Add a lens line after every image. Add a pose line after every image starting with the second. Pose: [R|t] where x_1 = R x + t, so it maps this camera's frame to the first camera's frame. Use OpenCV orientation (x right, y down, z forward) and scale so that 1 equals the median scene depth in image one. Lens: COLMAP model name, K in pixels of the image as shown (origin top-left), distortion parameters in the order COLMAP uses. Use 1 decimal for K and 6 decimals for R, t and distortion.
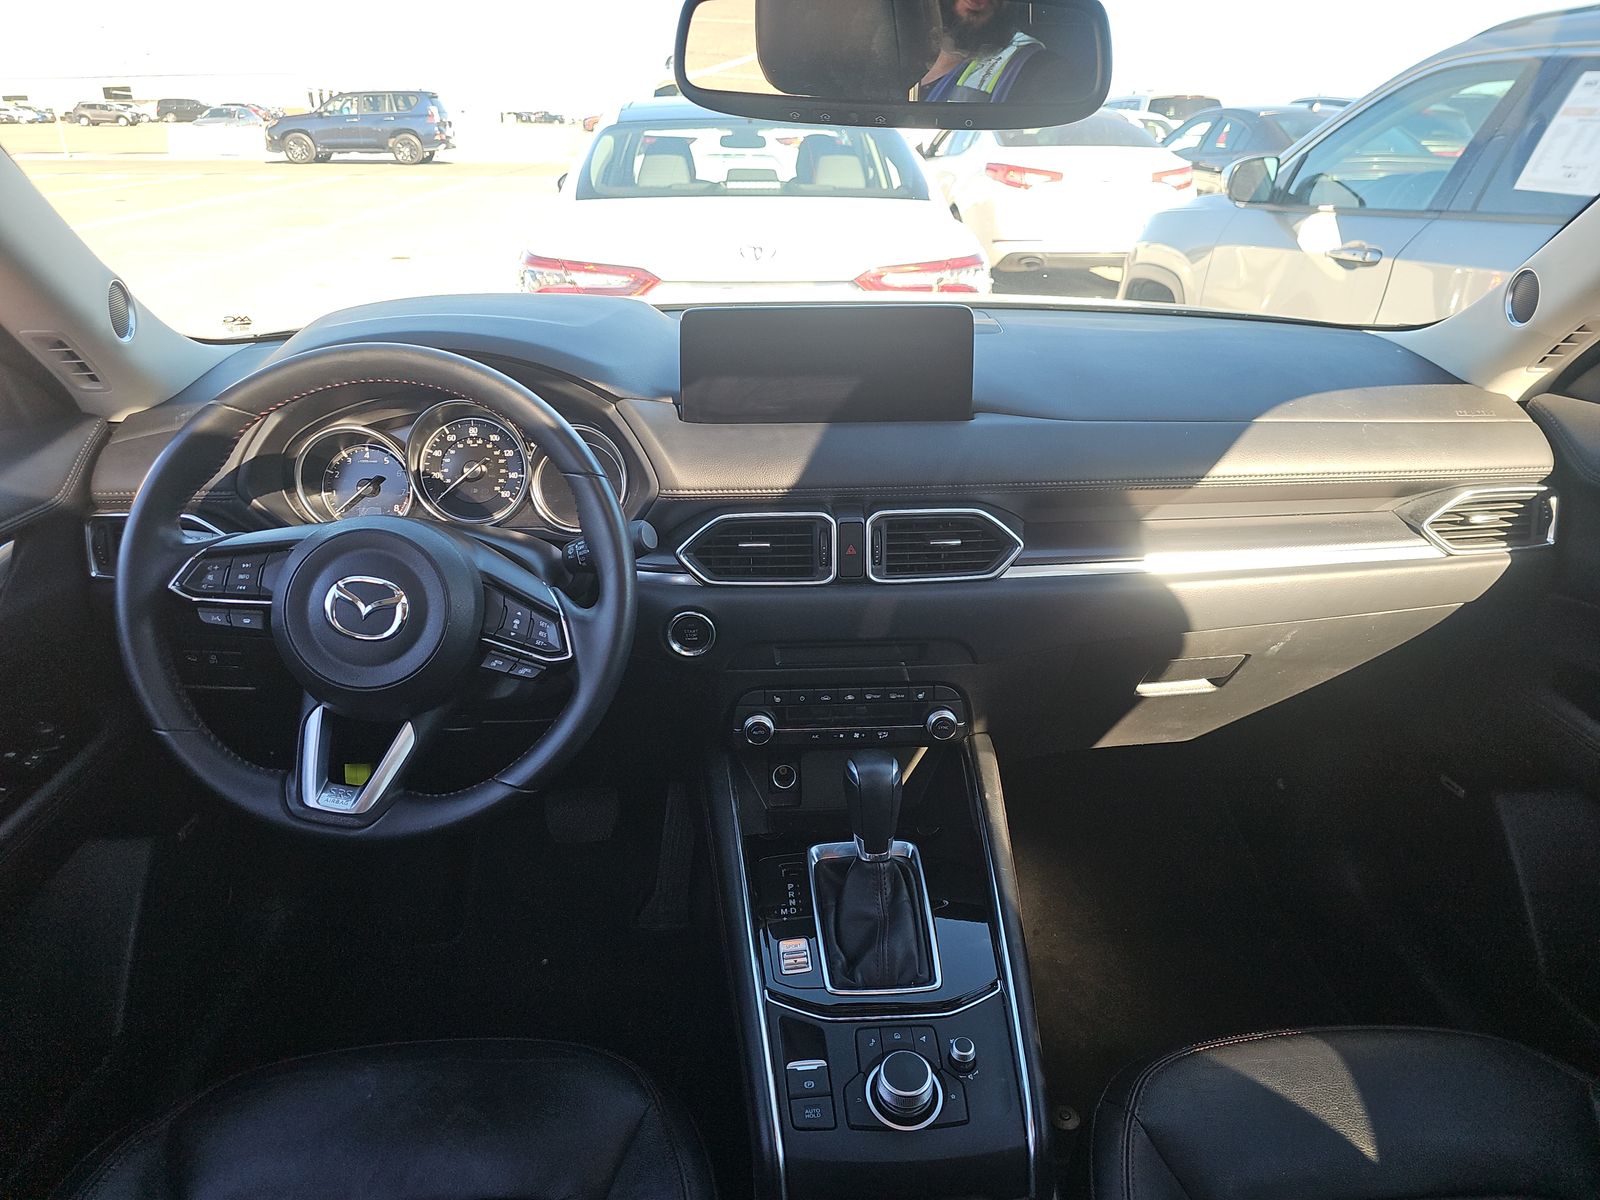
lens RADIAL K [[1066.6, 0, 800.0], [0, 1066.6, 600.0], [0, 0, 1]] dist [0.007192, 0.001575]
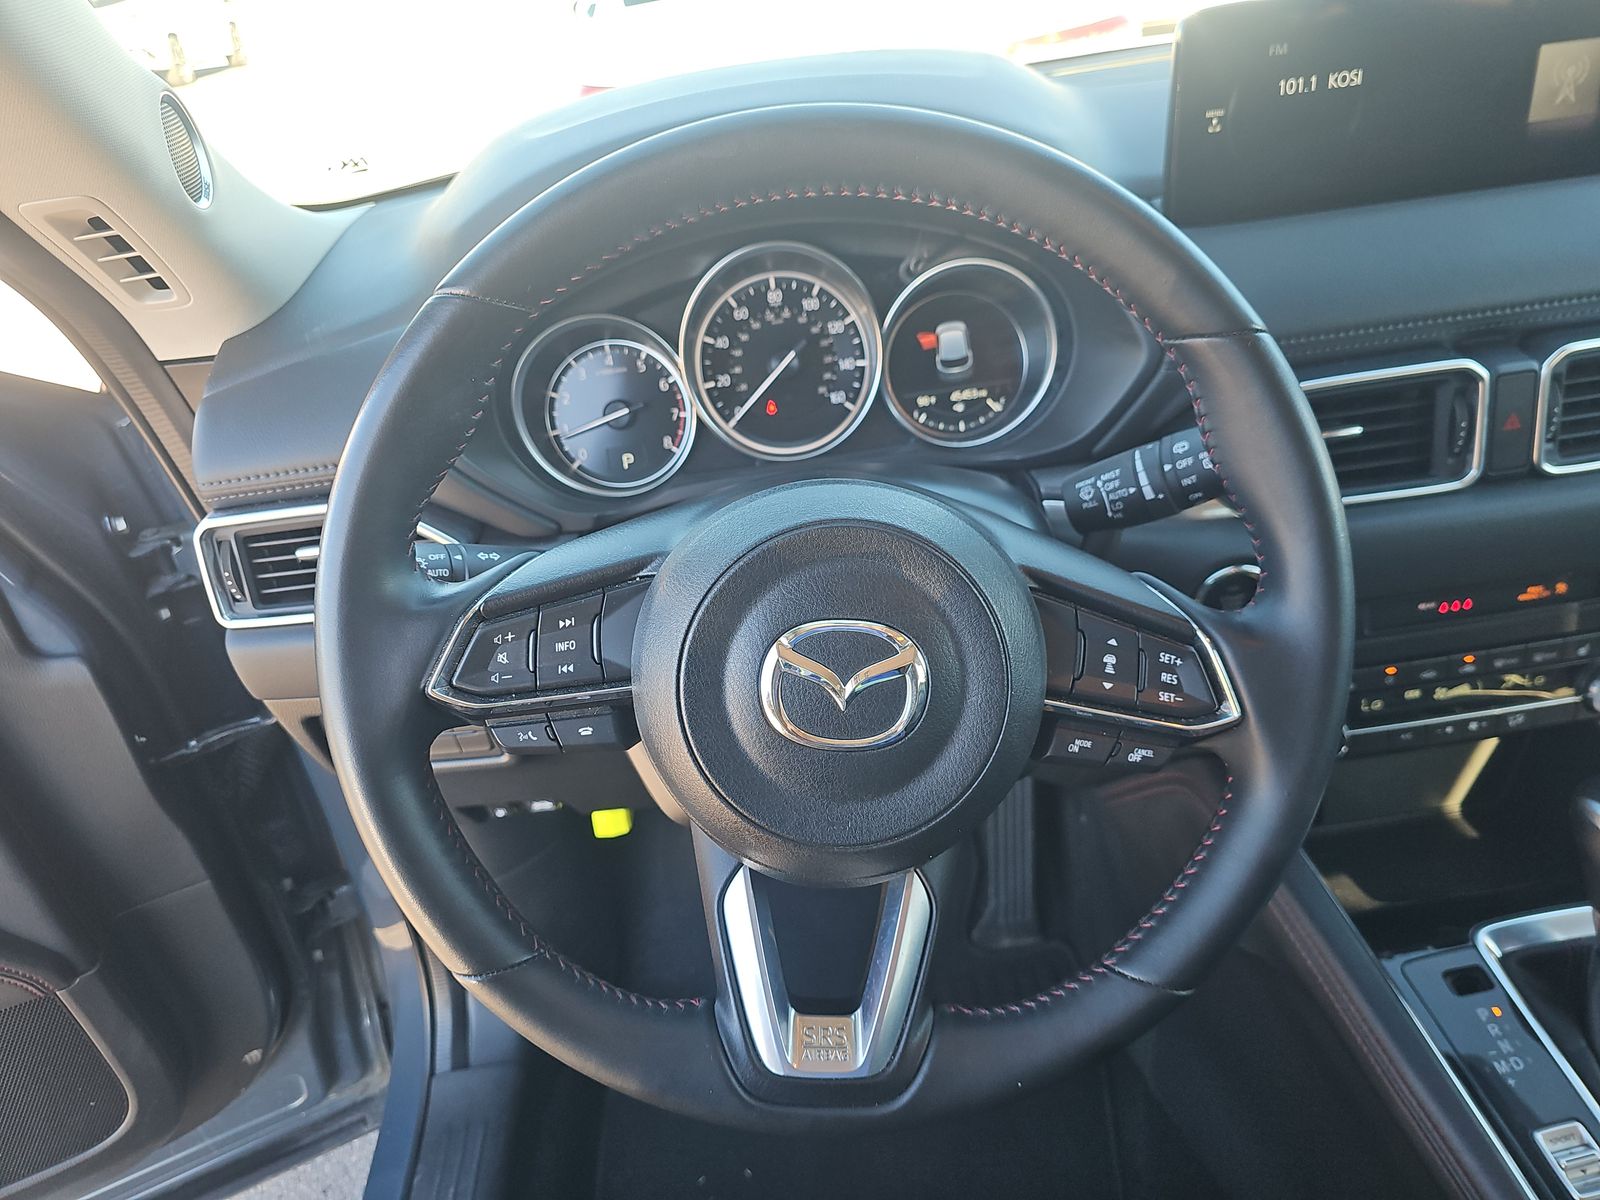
lens RADIAL K [[1082.8, 0, 800.0], [0, 1082.8, 600.0], [0, 0, 1]] dist [-0.039823, -0.001188]
pose [[0.991886, -0.120568, -0.040305, -0.326937], [0.124451, 0.985623, 0.114278, -0.067832], [0.025947, -0.118366, 0.992631, 0.441713]]
